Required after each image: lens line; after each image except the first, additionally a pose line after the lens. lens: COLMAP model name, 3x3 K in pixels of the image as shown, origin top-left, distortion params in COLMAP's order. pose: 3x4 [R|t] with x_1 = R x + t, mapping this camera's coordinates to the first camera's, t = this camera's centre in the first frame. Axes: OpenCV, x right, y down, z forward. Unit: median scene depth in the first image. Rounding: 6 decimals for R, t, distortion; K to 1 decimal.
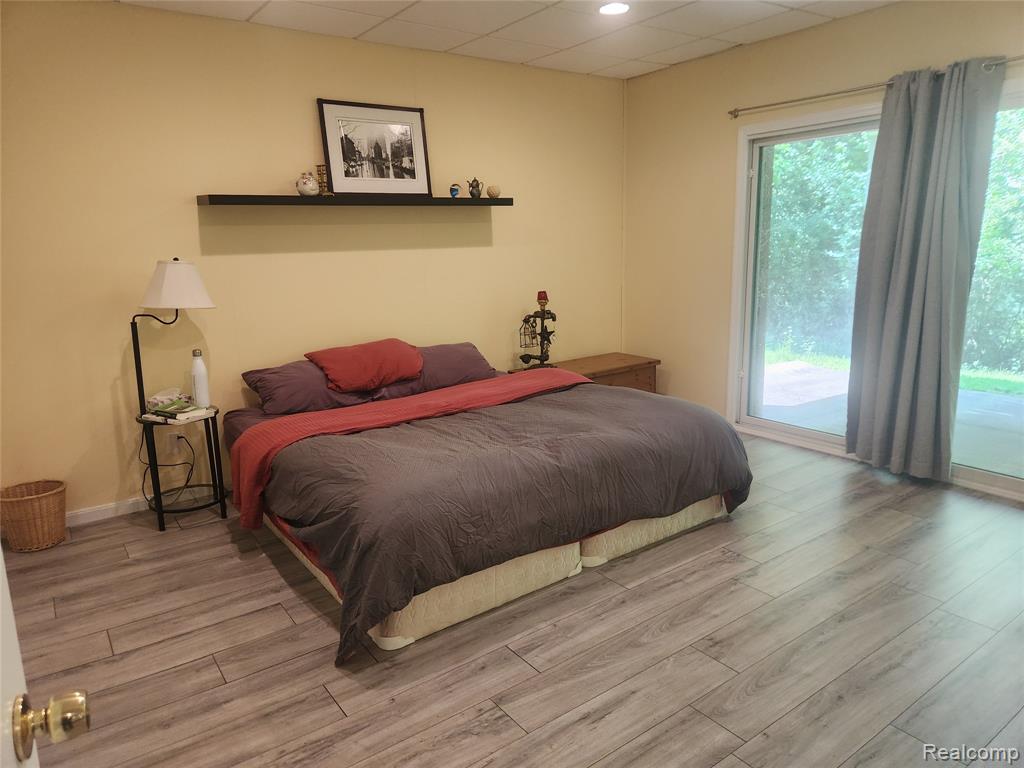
lens RADIAL K [[690.6, 0, 511.7], [0, 690.6, 378.6], [0, 0, 1]] dist [0.083501, -0.082935]
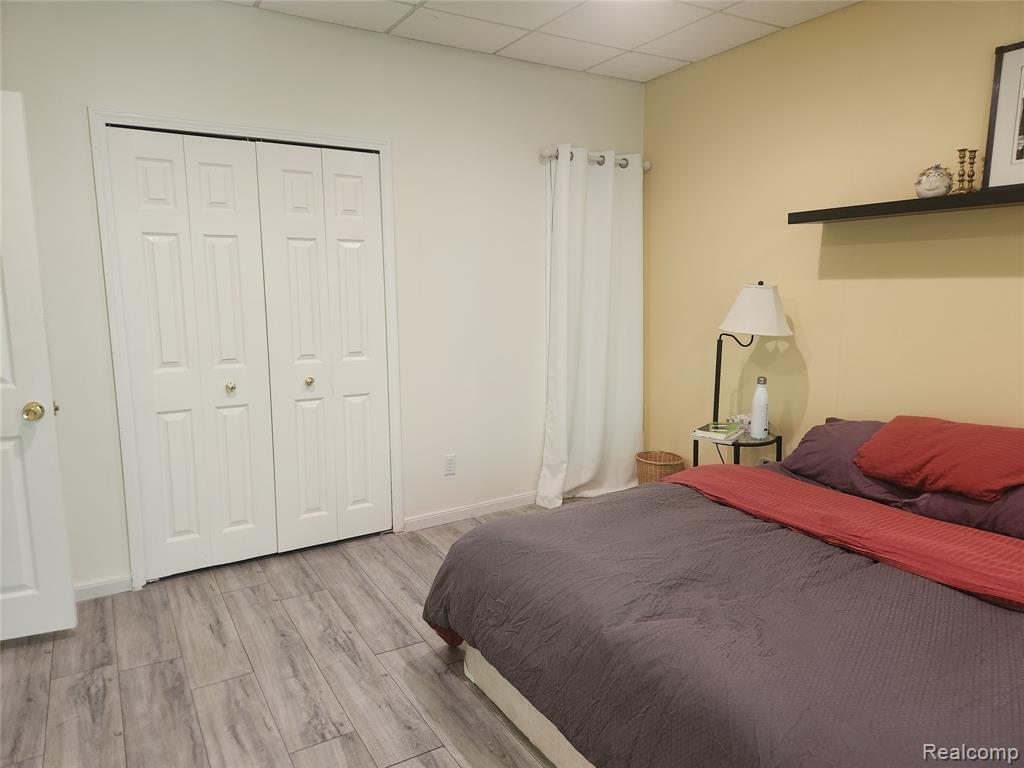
lens RADIAL K [[690.6, 0, 511.7], [0, 690.6, 378.6], [0, 0, 1]] dist [0.083501, -0.082935]
pose [[-0.089396, 0.168669, -0.981610, 0.532177], [-0.185459, 0.965501, 0.182791, -0.155362], [0.978577, 0.198390, -0.055031, 0.745005]]
